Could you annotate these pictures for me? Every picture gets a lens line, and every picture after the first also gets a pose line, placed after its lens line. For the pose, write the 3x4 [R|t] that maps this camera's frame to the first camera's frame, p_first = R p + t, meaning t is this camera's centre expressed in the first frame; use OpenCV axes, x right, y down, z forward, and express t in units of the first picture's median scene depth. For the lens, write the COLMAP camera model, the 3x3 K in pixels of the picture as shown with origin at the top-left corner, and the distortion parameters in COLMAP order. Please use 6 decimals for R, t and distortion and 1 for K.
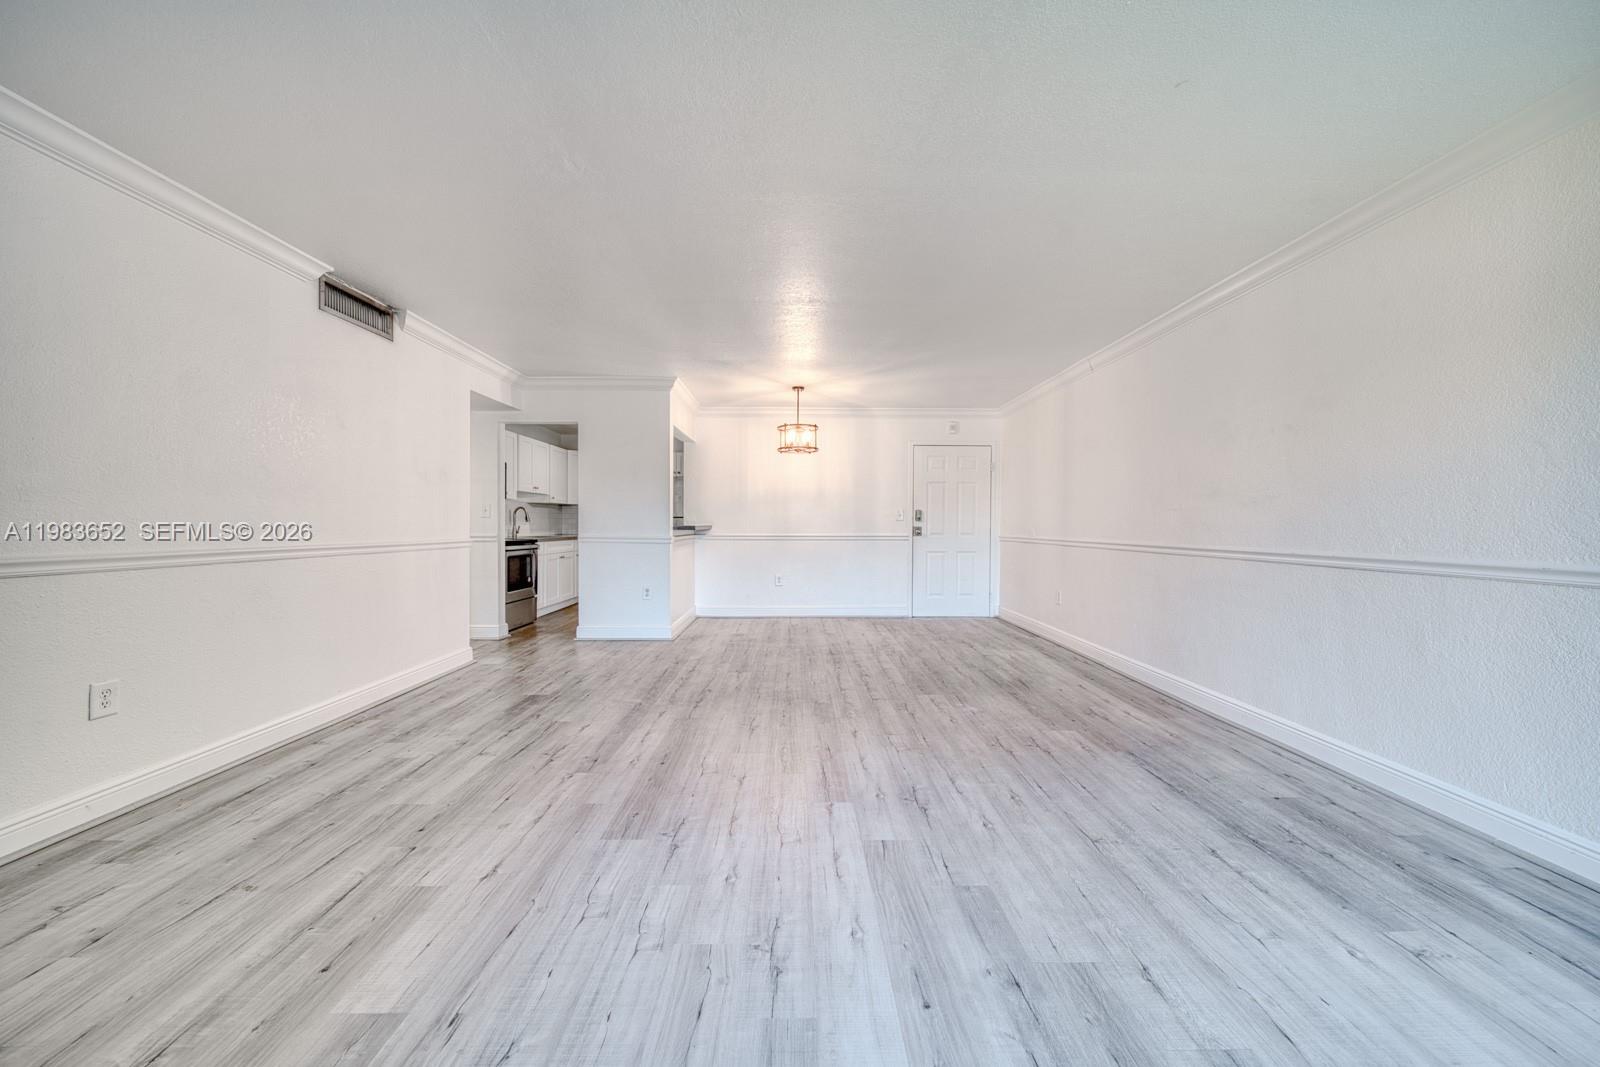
lens RADIAL K [[574.5, 0, 809.2], [0, 574.5, 536.6], [0, 0, 1]] dist [0.006910, -0.002380]
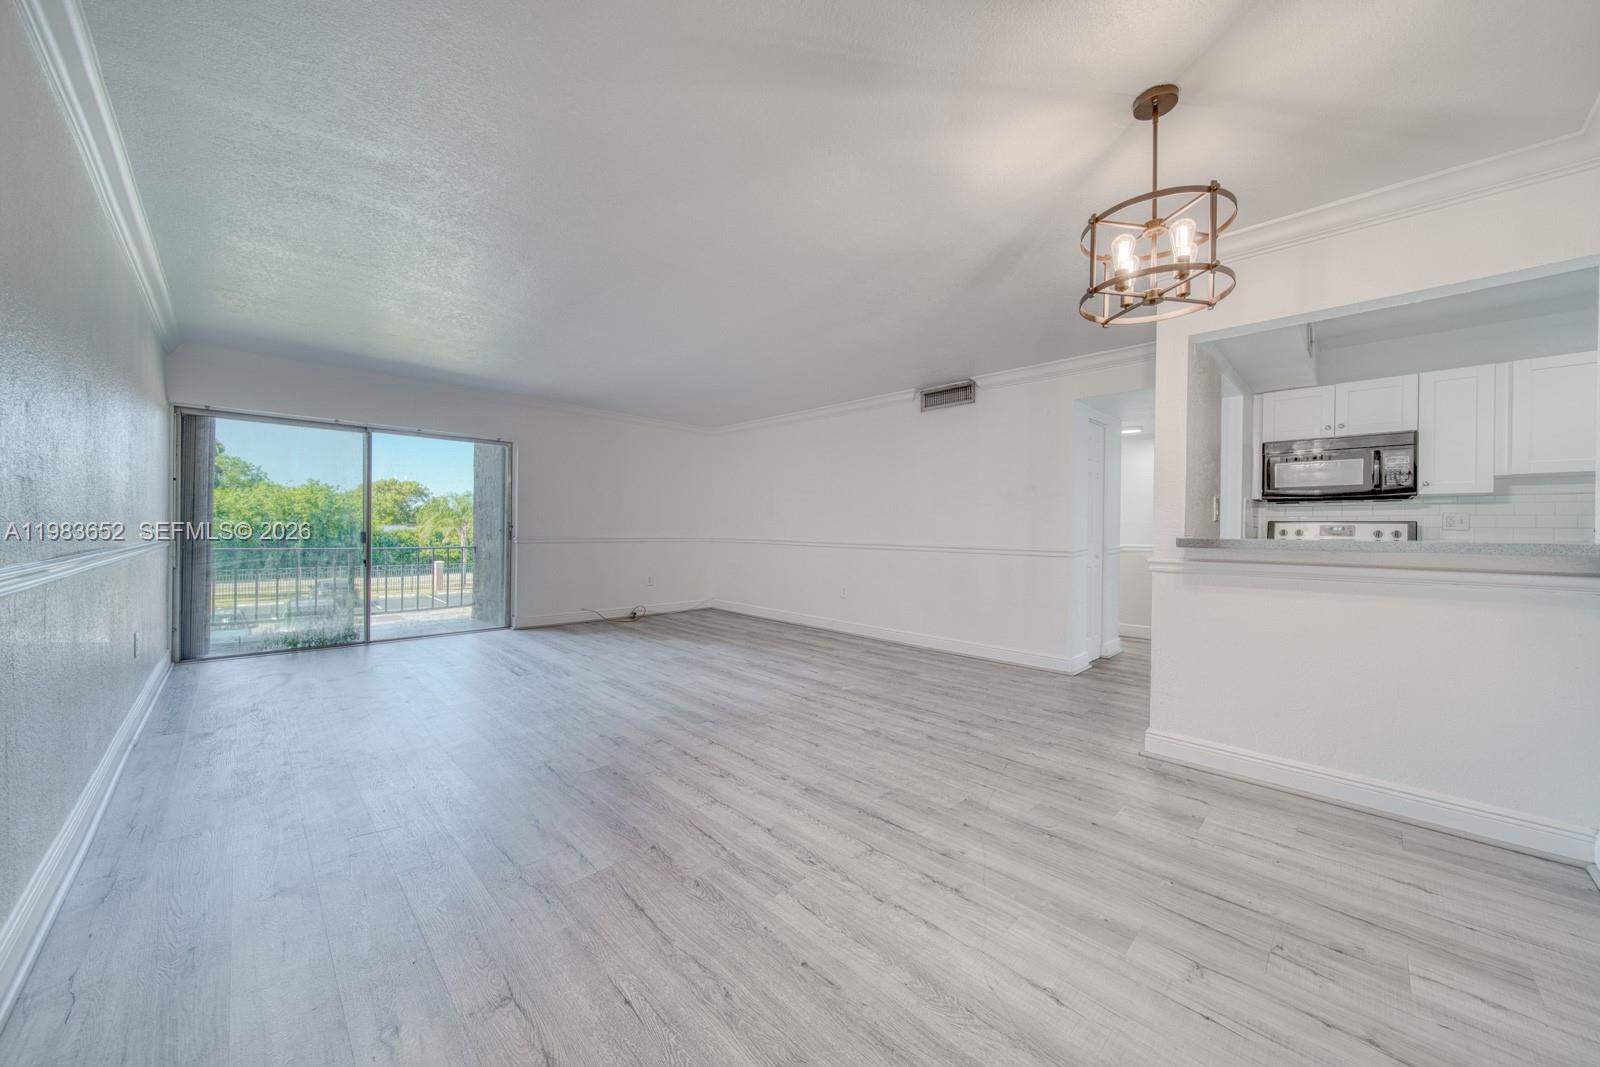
lens RADIAL K [[574.5, 0, 794.8], [0, 574.5, 531.7], [0, 0, 1]] dist [0.006910, -0.002380]
pose [[-0.733718, 0.000280, -0.679454, 0.601243], [-0.019619, 0.999574, 0.021597, -0.053466], [0.679171, 0.029176, -0.733400, 1.916435]]
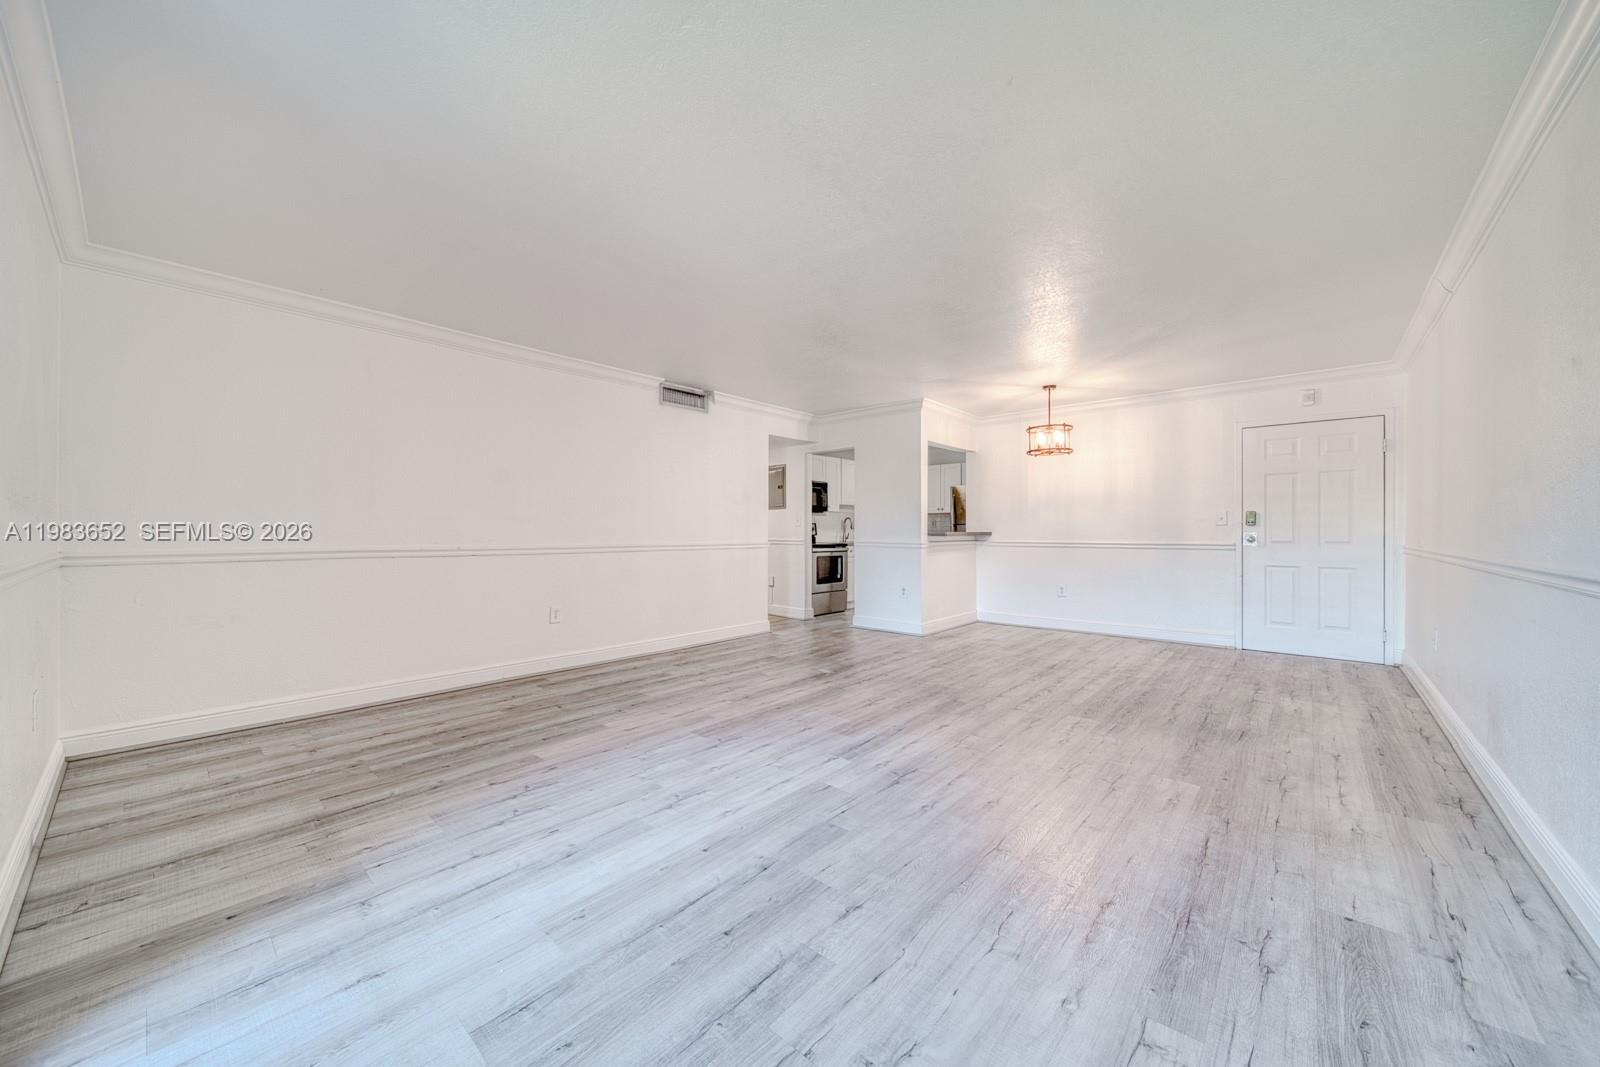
lens RADIAL K [[574.5, 0, 787.1], [0, 574.5, 549.5], [0, 0, 1]] dist [0.006910, -0.002380]
pose [[0.735555, 0.017754, -0.677233, 0.532473], [-0.011508, 0.999840, 0.013711, 0.002649], [0.677368, -0.002292, 0.735641, 0.017269]]
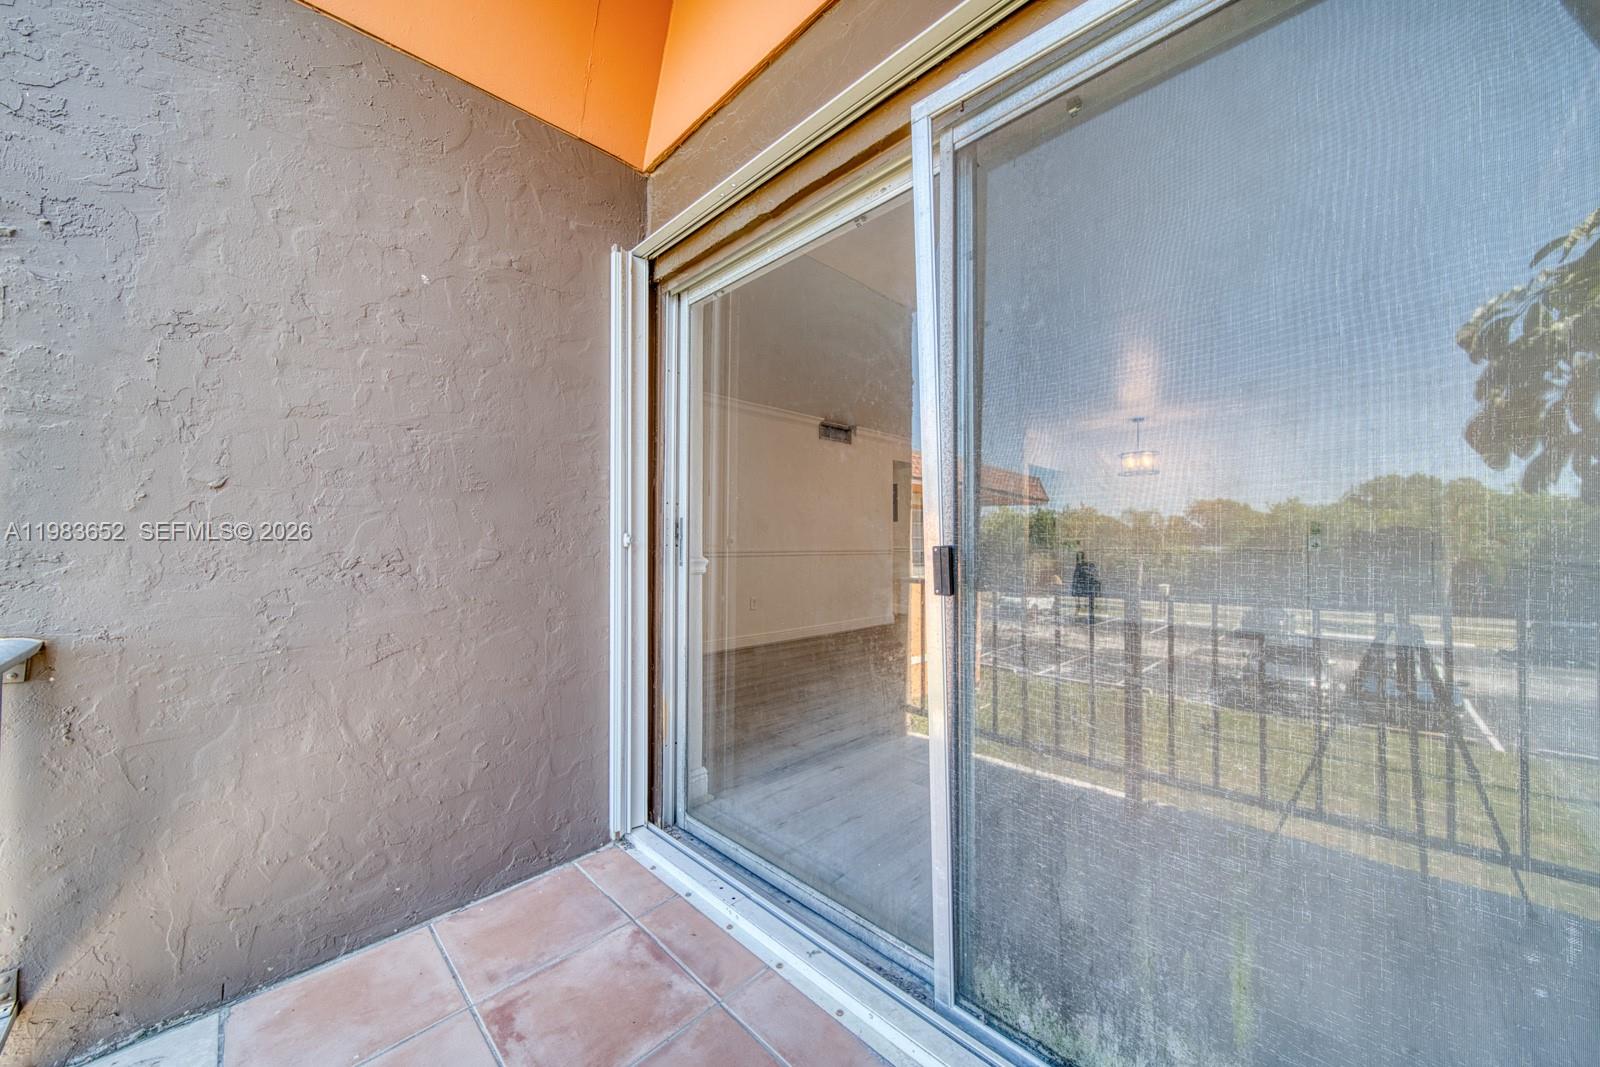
lens RADIAL K [[574.5, 0, 799.3], [0, 574.5, 537.0], [0, 0, 1]] dist [0.006910, -0.002380]
pose [[0.696009, -0.012835, -0.717918, 0.572844], [-0.009995, 0.999570, -0.027560, 0.024653], [0.717963, 0.026358, 0.695582, -0.481536]]
